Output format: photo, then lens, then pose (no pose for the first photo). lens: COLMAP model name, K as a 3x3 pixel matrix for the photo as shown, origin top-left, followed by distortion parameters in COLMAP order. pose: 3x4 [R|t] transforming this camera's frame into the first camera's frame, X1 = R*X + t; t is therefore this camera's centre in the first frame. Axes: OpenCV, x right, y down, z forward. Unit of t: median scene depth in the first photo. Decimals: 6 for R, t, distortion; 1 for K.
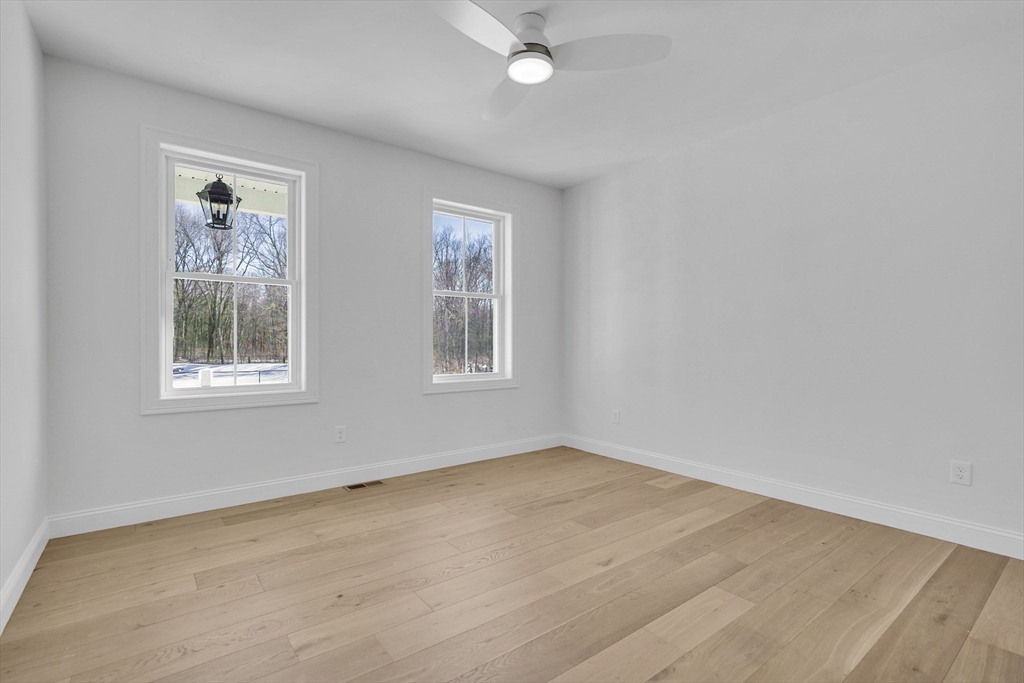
lens RADIAL K [[443.3, 0, 521.4], [0, 443.3, 337.3], [0, 0, 1]] dist [-0.004143, -0.000104]
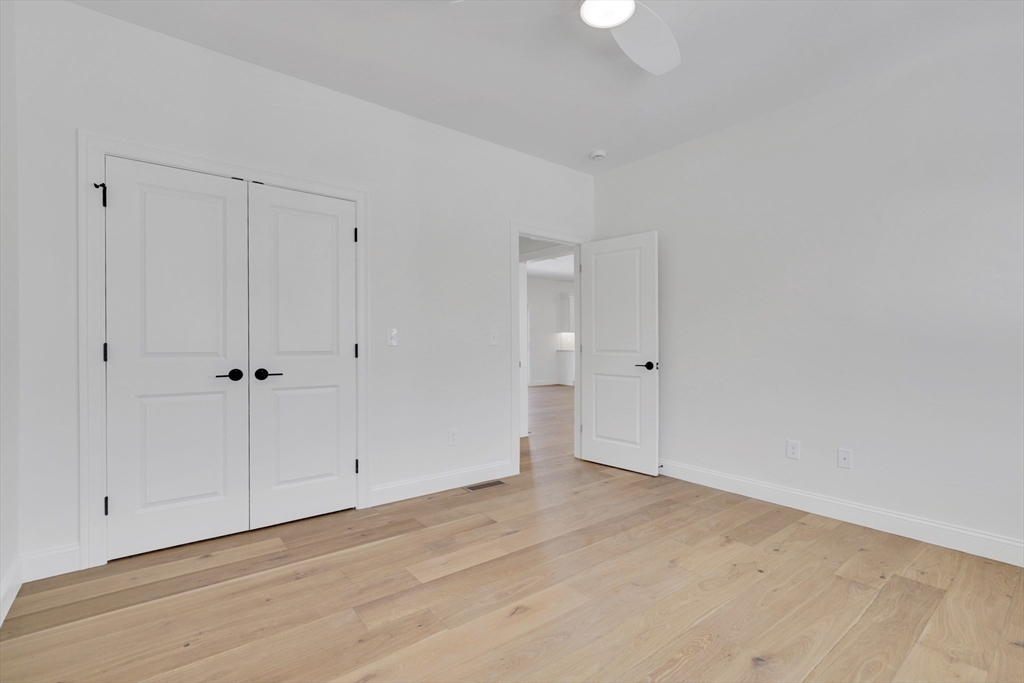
lens RADIAL K [[443.3, 0, 521.4], [0, 443.3, 337.3], [0, 0, 1]] dist [-0.004143, -0.000104]
pose [[-0.999928, -0.007107, -0.009636, 0.215175], [-0.006886, 0.999715, -0.022860, 0.006242], [0.009796, -0.022792, -0.999692, 2.040014]]
